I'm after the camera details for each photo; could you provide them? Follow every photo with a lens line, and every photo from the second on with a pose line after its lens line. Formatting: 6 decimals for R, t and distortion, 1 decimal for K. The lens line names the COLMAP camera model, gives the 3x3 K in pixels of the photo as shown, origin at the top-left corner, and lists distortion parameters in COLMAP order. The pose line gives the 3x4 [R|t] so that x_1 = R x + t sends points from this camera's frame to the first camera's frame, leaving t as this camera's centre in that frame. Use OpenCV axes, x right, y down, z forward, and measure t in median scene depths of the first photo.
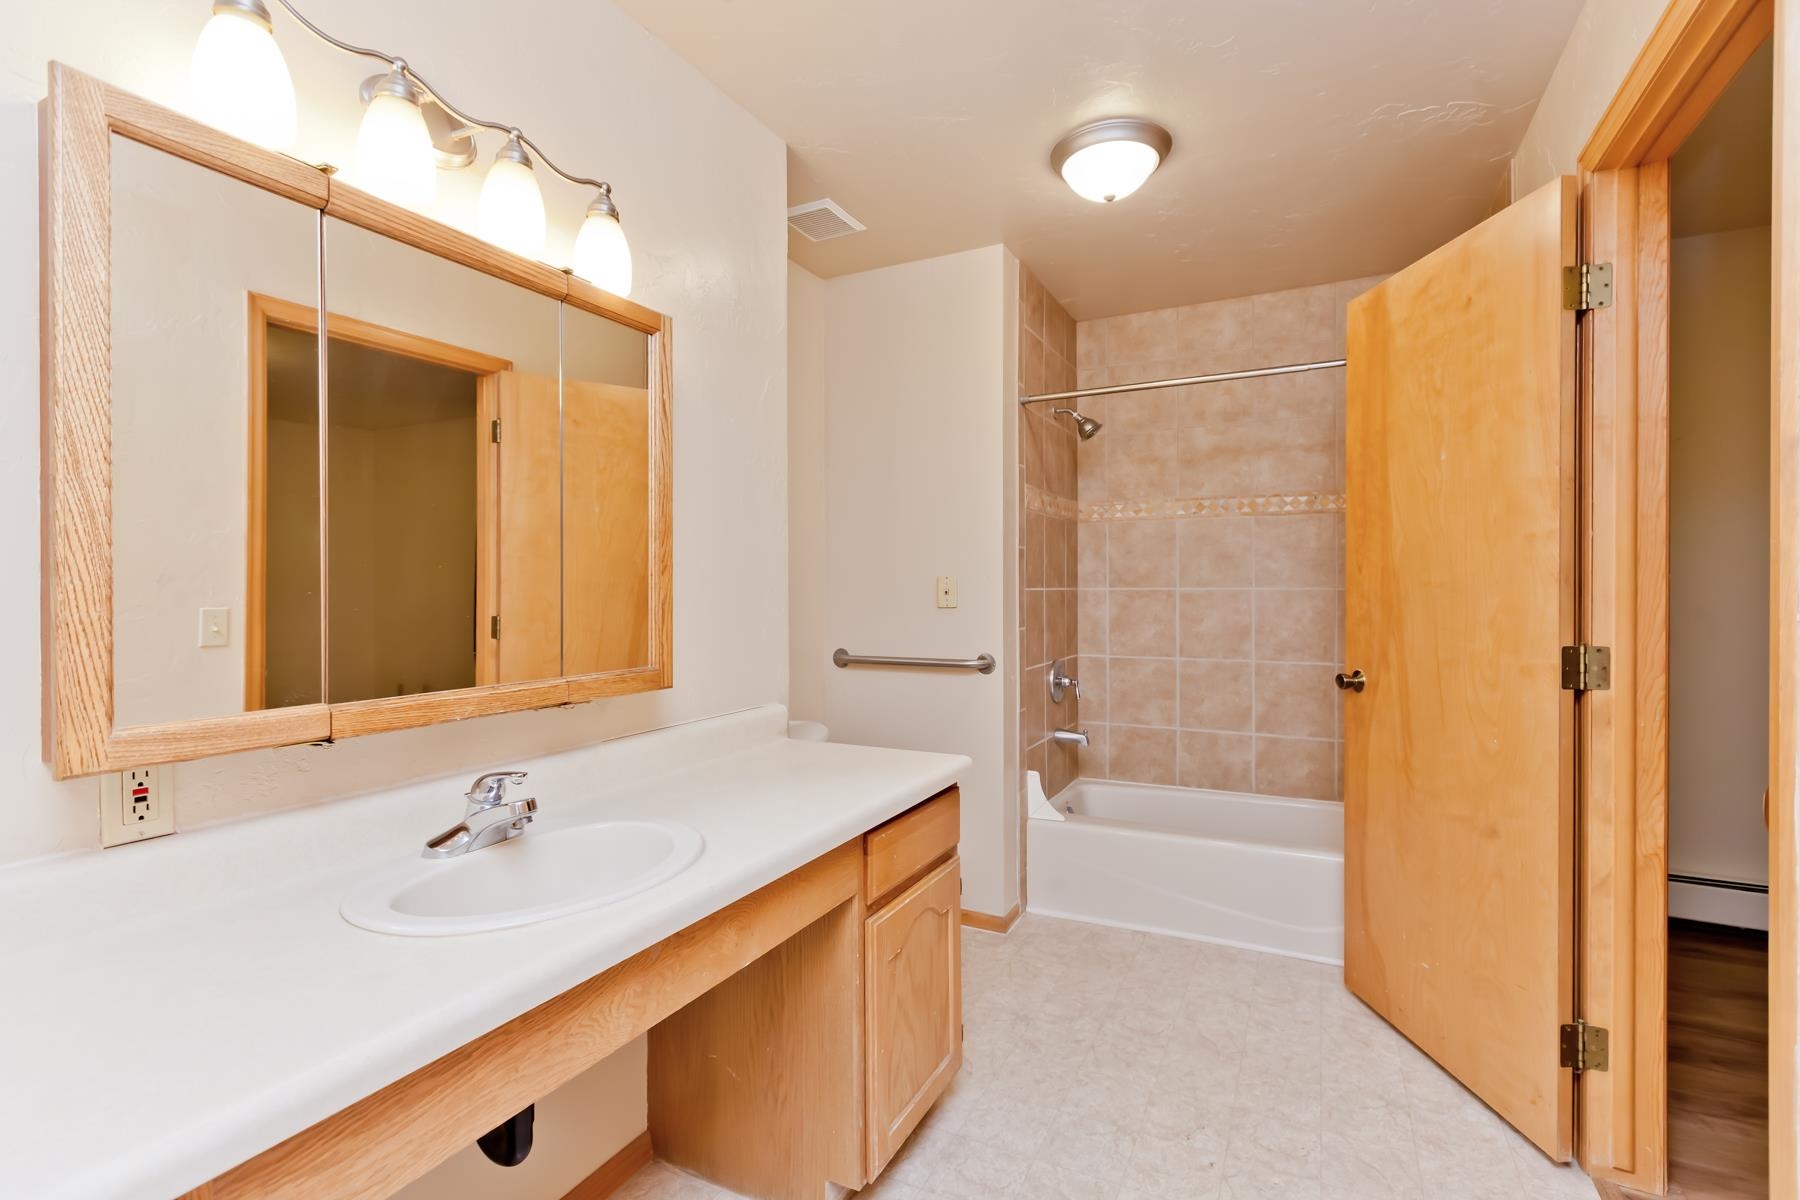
lens RADIAL K [[822.5, 0, 910.6], [0, 822.5, 592.7], [0, 0, 1]] dist [0.003933, -0.000809]
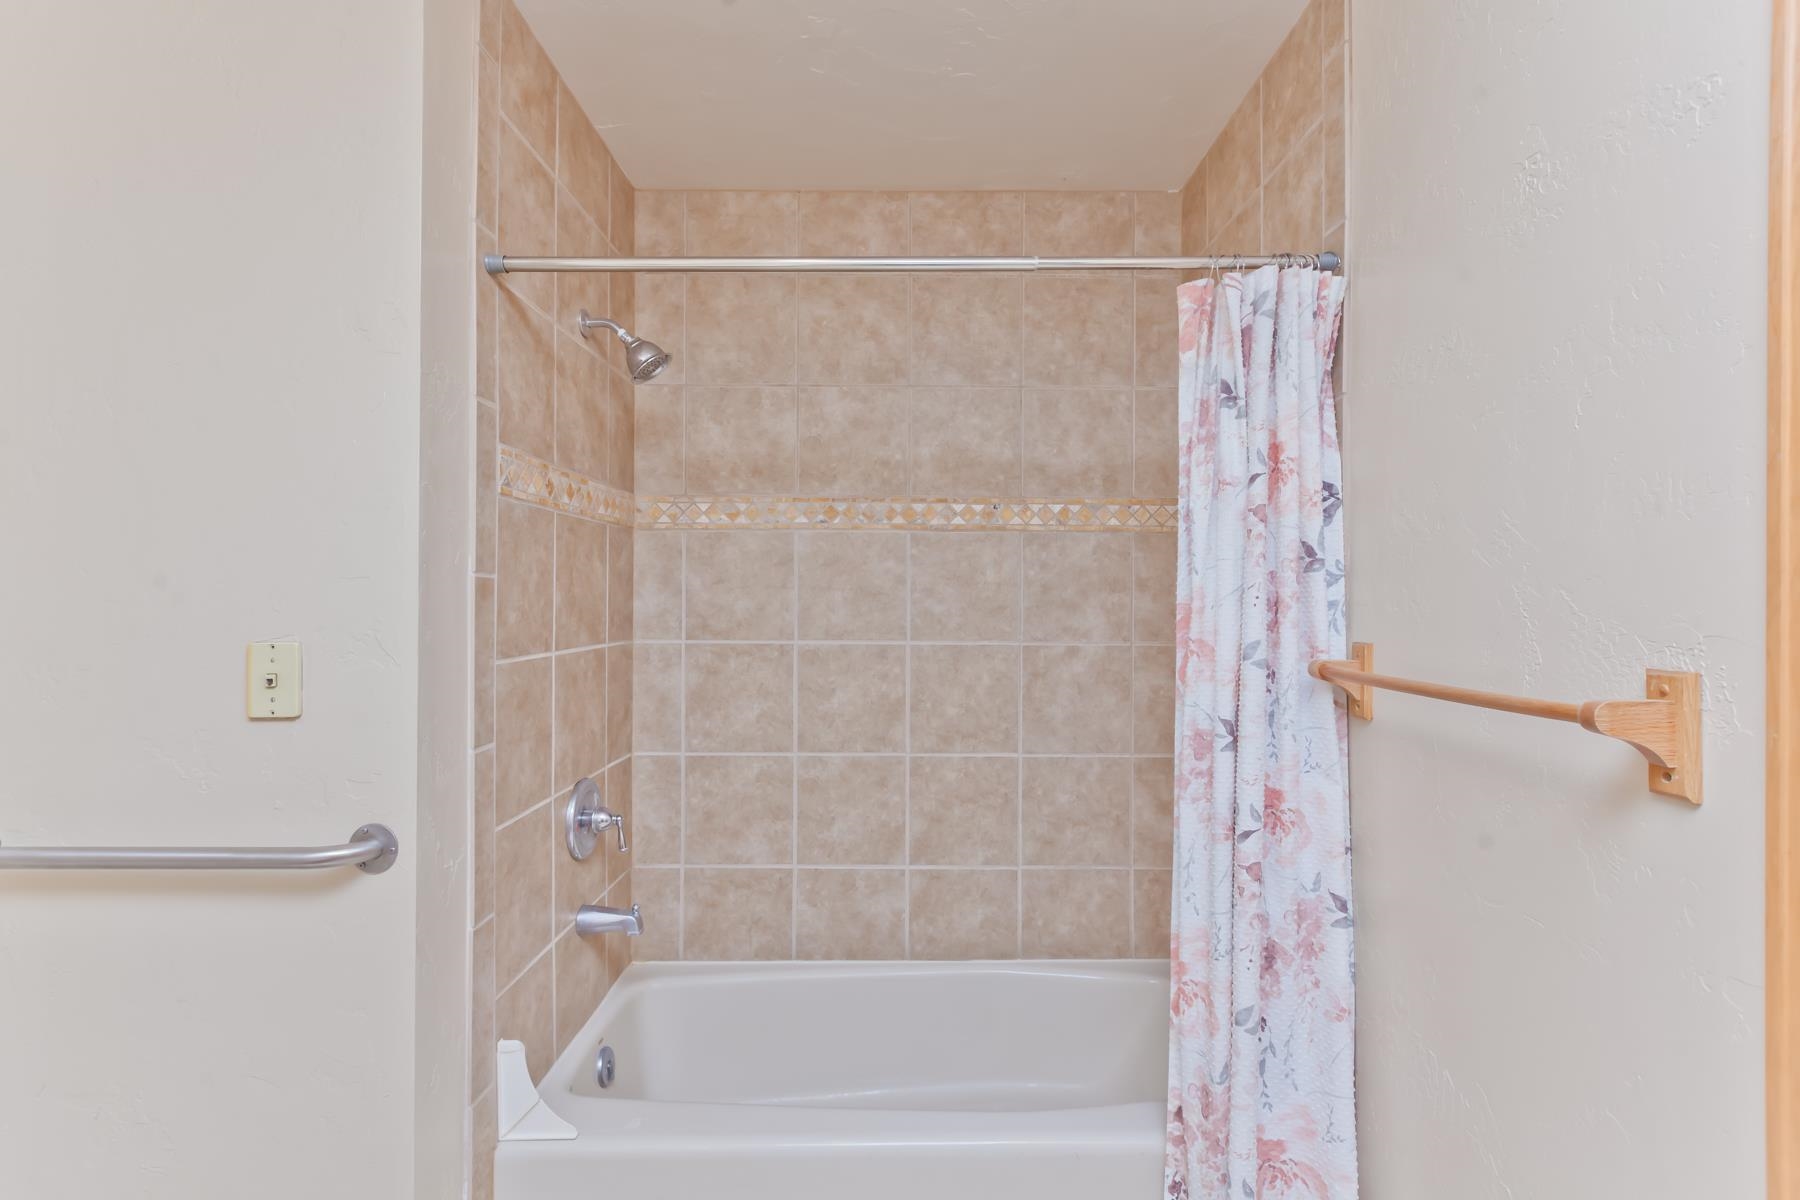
lens RADIAL K [[818.3, 0, 910.2], [0, 818.3, 588.0], [0, 0, 1]] dist [0.000022, -0.000369]
pose [[0.891199, 0.011586, 0.453465, 0.121177], [-0.003455, 0.999818, -0.018755, -0.034702], [-0.453600, 0.015148, 0.891077, 0.411102]]
